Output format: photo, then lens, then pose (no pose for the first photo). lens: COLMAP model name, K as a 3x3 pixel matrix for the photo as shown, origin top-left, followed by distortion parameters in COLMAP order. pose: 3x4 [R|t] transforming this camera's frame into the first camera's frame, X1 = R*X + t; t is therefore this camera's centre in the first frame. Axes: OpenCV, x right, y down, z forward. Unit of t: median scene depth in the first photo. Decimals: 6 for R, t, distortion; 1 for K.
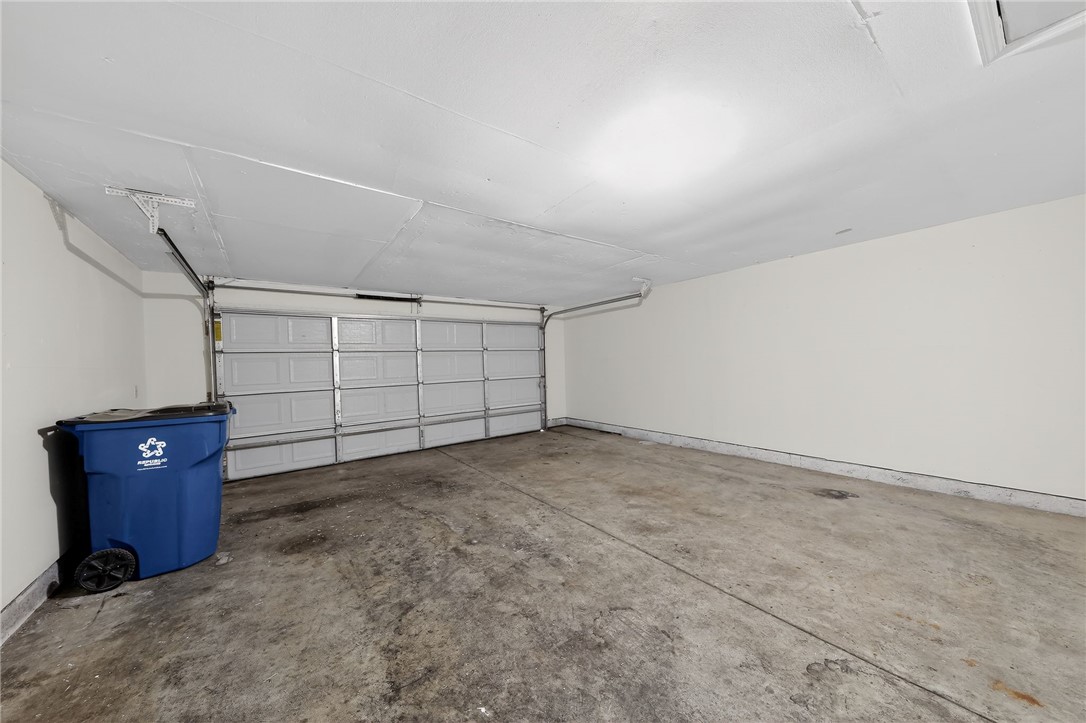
lens RADIAL K [[382.2, 0, 547.7], [0, 382.2, 364.5], [0, 0, 1]] dist [0.009531, -0.003327]
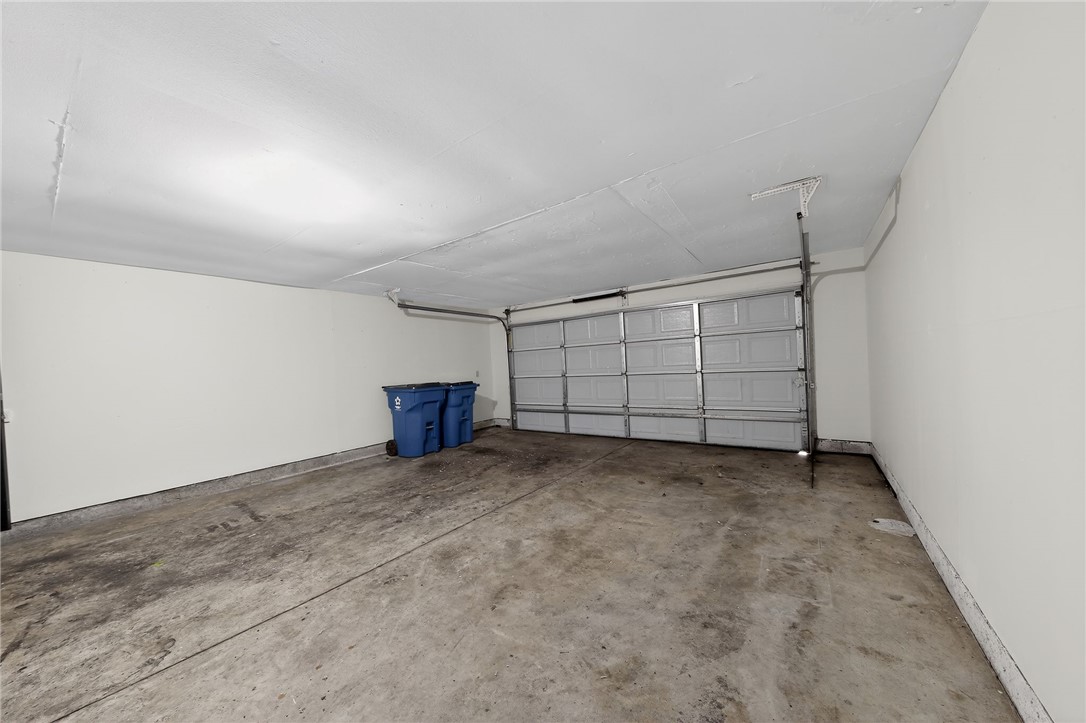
lens RADIAL K [[382.2, 0, 543.2], [0, 382.2, 364.9], [0, 0, 1]] dist [0.009531, -0.003327]
pose [[0.287093, 0.021066, -0.957671, 0.966910], [0.037633, 0.998738, 0.033251, -0.029029], [0.957163, -0.045587, 0.285938, 0.813872]]
